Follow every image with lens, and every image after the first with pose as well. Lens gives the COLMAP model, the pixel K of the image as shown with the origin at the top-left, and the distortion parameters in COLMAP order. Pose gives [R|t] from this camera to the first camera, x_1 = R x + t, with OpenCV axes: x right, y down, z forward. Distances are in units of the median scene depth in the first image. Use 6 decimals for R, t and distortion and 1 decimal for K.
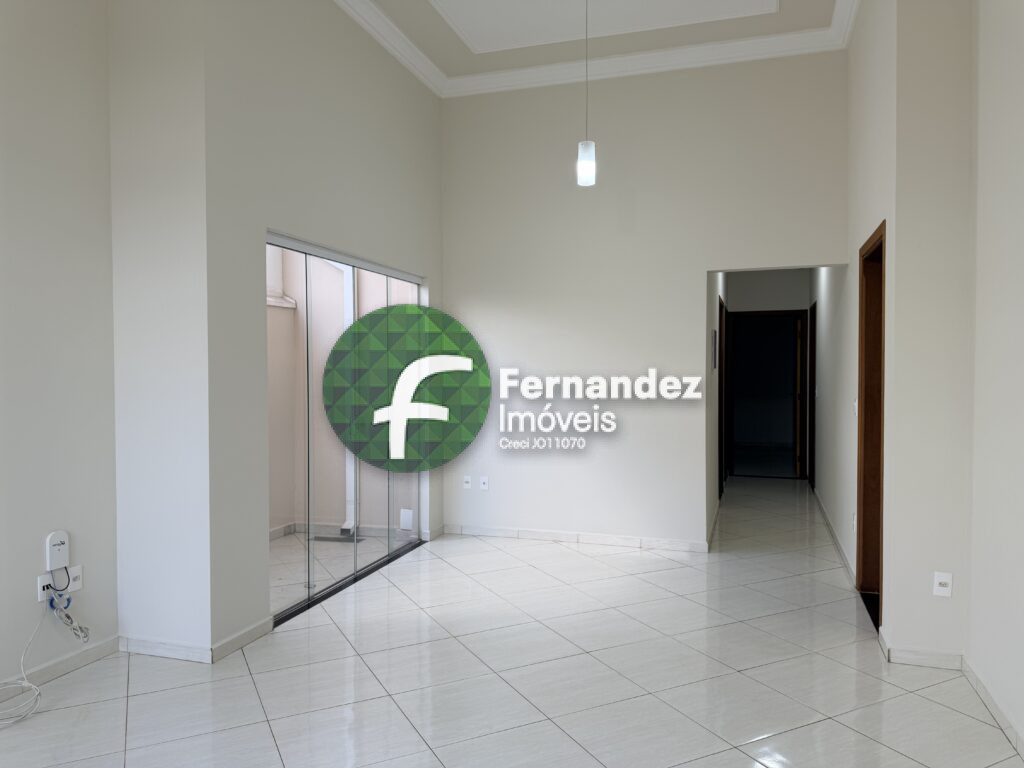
lens RADIAL K [[727.0, 0, 513.6], [0, 727.0, 389.9], [0, 0, 1]] dist [0.037491, -0.044518]
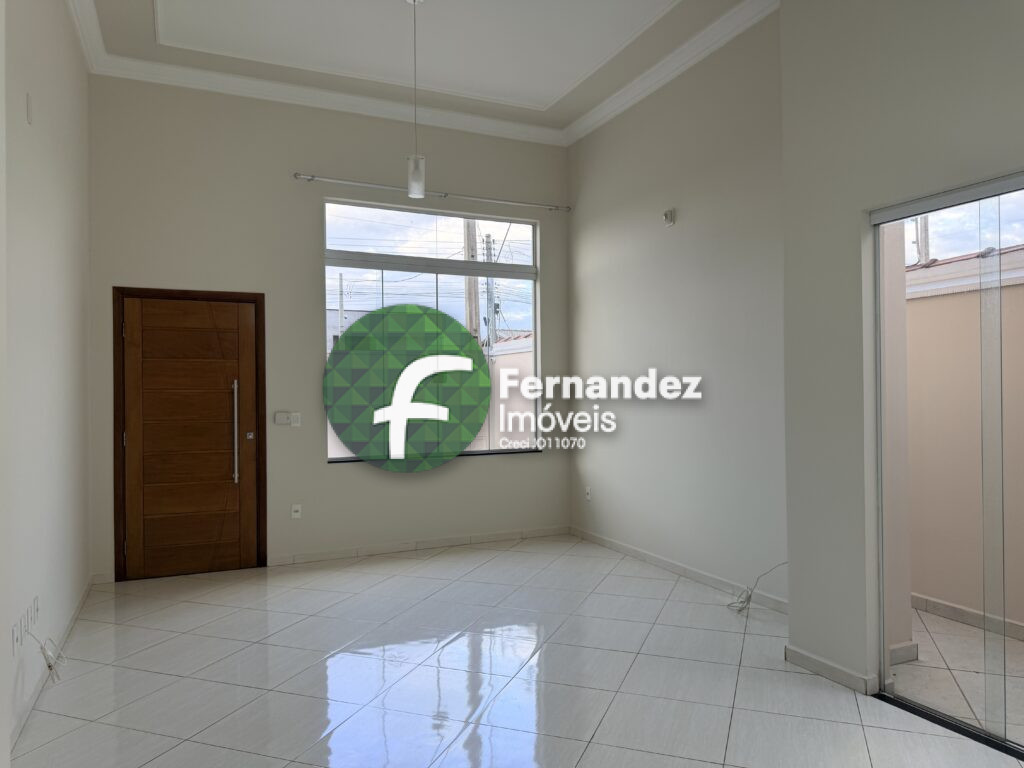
lens RADIAL K [[716.2, 0, 514.5], [0, 716.2, 387.0], [0, 0, 1]] dist [0.118194, -0.169477]
pose [[-0.733304, 0.006594, -0.679869, 0.470999], [-0.006263, 0.999845, 0.016452, -0.027138], [0.679872, 0.016322, -0.733149, 1.207453]]
